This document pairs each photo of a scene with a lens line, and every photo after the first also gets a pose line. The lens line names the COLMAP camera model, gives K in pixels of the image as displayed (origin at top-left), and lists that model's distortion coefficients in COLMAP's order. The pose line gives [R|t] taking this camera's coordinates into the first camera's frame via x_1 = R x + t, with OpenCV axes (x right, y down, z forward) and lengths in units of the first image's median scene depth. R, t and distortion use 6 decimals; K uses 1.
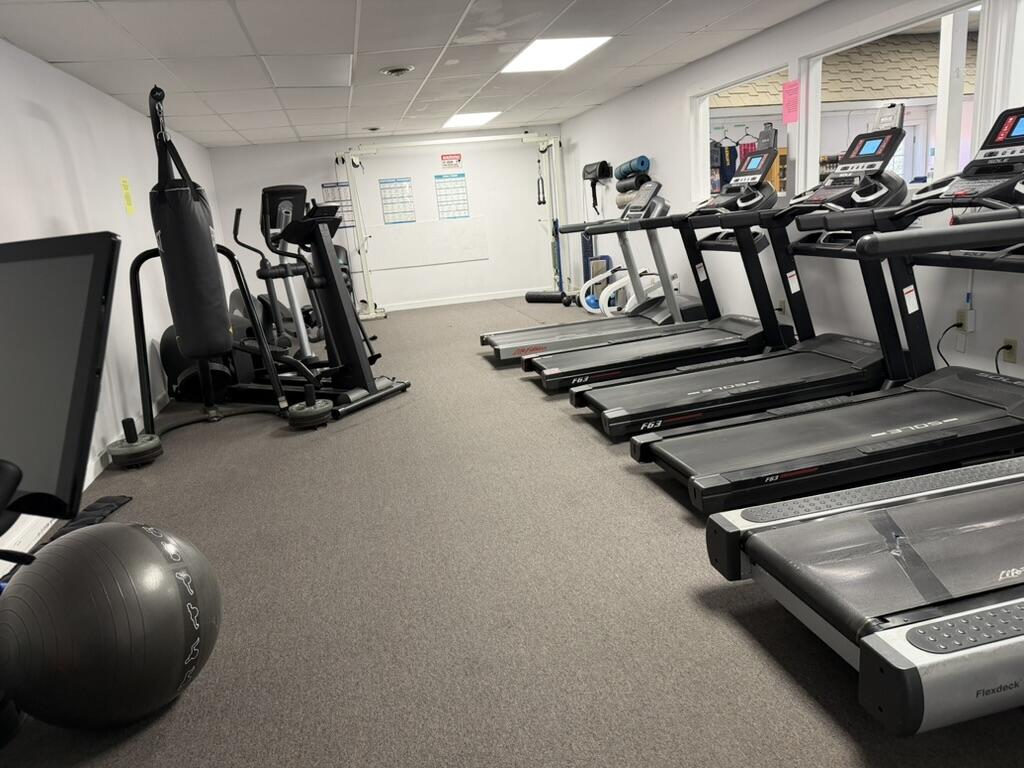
lens RADIAL K [[720.1, 0, 512.0], [0, 720.1, 384.0], [0, 0, 1]] dist [0.100024, -0.140181]
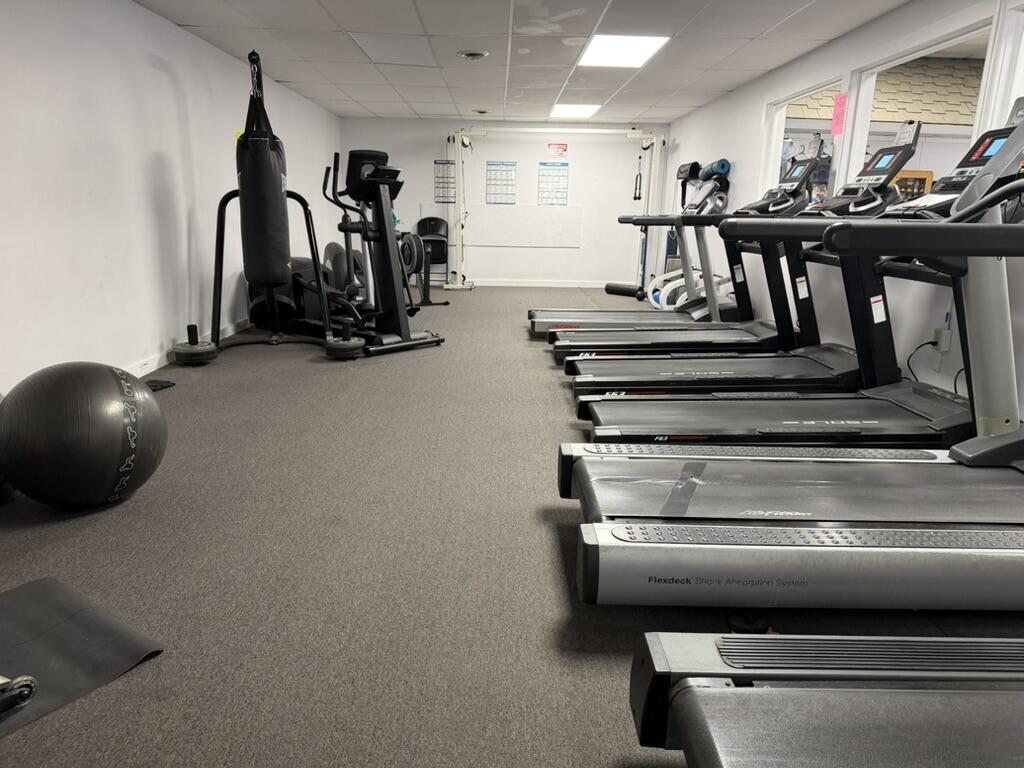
lens RADIAL K [[723.5, 0, 512.0], [0, 723.5, 384.0], [0, 0, 1]] dist [0.120090, -0.188205]
pose [[0.971404, 0.153621, -0.181036, 0.175537], [-0.153491, 0.988039, 0.014812, 0.036080], [0.181146, 0.013399, 0.983365, -0.073765]]
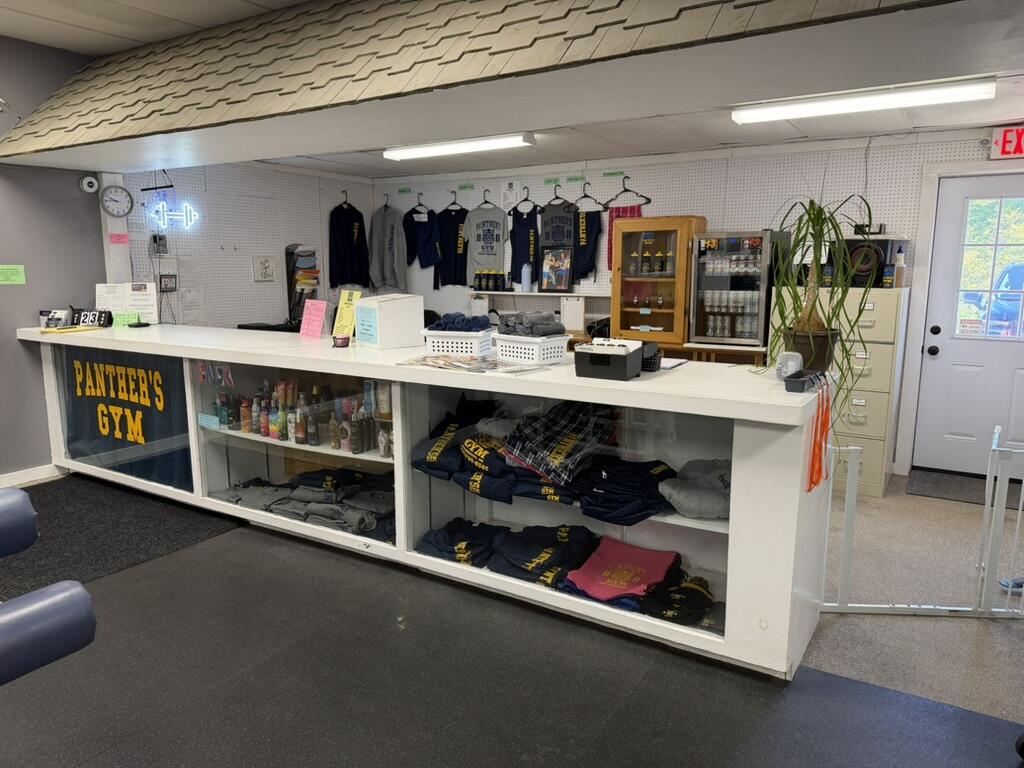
lens RADIAL K [[723.5, 0, 512.0], [0, 723.5, 384.0], [0, 0, 1]] dist [0.120090, -0.188205]
pose [[0.686287, 0.193771, -0.701044, 1.356415], [-0.225440, 0.973061, 0.048263, -0.425815], [0.691510, 0.124921, 0.711483, 1.171956]]
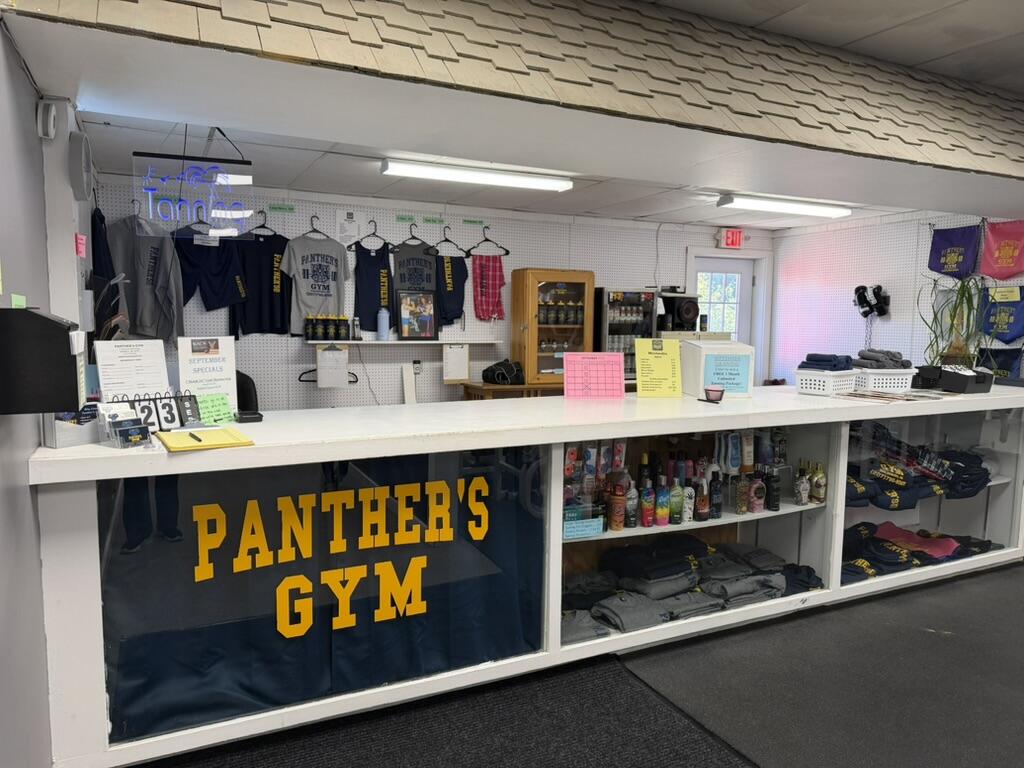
lens RADIAL K [[723.5, 0, 512.0], [0, 723.5, 384.0], [0, 0, 1]] dist [0.120090, -0.188205]
pose [[0.968770, 0.069215, 0.238103, 0.442810], [-0.030593, 0.986278, -0.162233, -0.298698], [-0.246065, 0.149882, 0.957595, 0.995519]]
